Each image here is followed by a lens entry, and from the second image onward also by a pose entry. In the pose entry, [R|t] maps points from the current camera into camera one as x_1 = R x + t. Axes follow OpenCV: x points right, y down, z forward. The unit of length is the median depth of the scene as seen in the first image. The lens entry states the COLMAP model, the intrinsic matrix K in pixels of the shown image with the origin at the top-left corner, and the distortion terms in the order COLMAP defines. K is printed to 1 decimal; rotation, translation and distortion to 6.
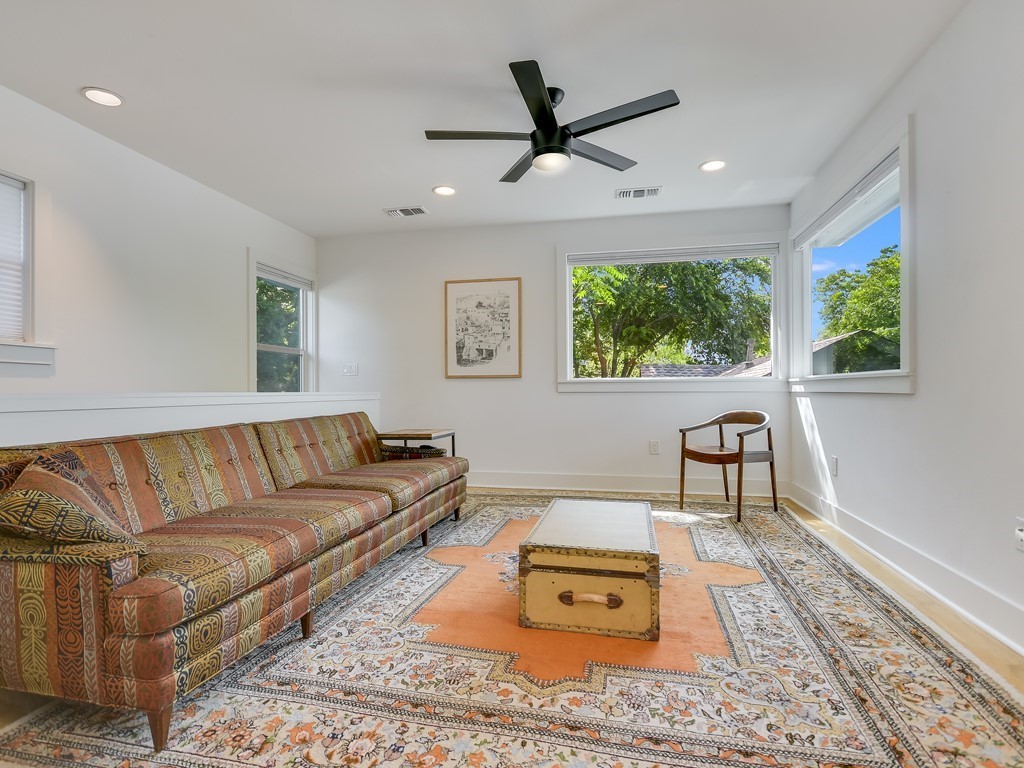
lens RADIAL K [[553.7, 0, 504.4], [0, 553.7, 384.3], [0, 0, 1]] dist [-0.005393, -0.001832]
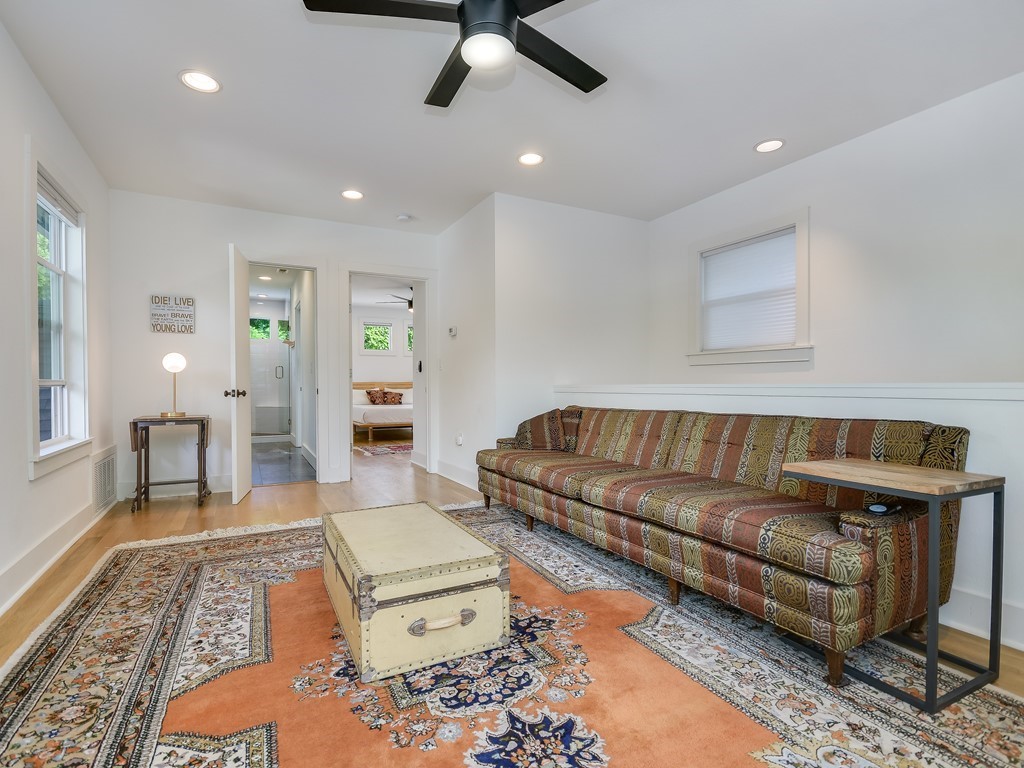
lens RADIAL K [[541.1, 0, 508.5], [0, 541.1, 390.1], [0, 0, 1]] dist [-0.034482, -0.002121]
pose [[-0.784406, 0.010491, -0.620159, 0.617528], [0.012223, 0.999924, 0.001456, 0.021174], [0.620127, -0.006438, -0.784475, 1.952072]]
